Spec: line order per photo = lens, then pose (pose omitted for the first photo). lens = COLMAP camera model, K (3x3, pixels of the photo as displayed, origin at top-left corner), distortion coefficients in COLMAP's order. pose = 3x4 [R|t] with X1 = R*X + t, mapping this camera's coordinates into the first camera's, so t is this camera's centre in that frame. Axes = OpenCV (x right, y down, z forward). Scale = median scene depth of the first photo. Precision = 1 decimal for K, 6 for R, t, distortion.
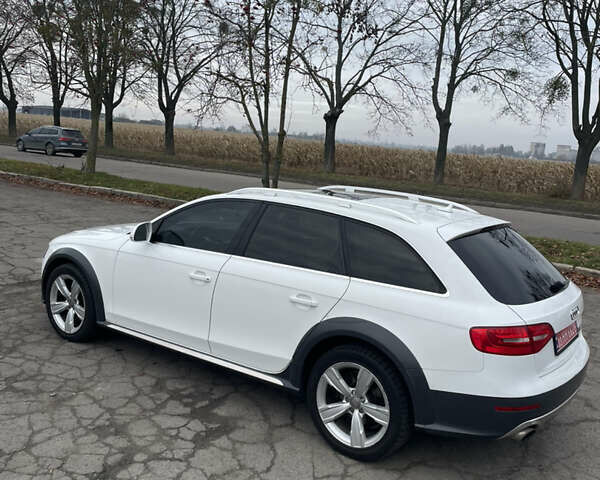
lens RADIAL K [[598.2, 0, 301.4], [0, 598.2, 241.6], [0, 0, 1]] dist [0.045737, 0.000000]
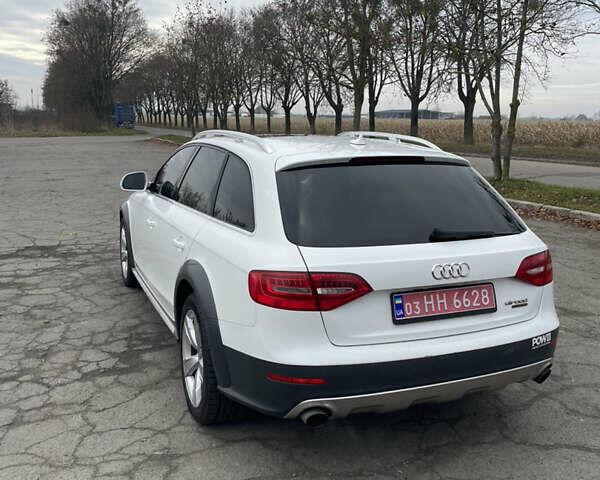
lens RADIAL K [[598.2, 0, 299.8], [0, 598.2, 228.2], [0, 0, 1]] dist [0.045737, 0.000000]
pose [[0.855879, 0.025448, -0.516550, 0.620326], [-0.033344, 0.999426, -0.006012, 0.073093], [0.516100, 0.022369, 0.856236, 0.289193]]
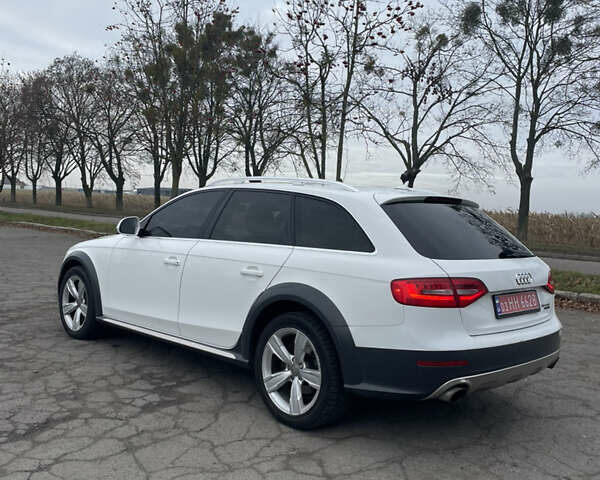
lens RADIAL K [[598.2, 0, 297.0], [0, 598.2, 235.3], [0, 0, 1]] dist [0.045737, 0.000000]
pose [[0.986396, -0.018852, -0.163302, 0.239955], [-0.002516, 0.991554, -0.129667, 0.163161], [0.164367, 0.128314, 0.978018, 0.001723]]
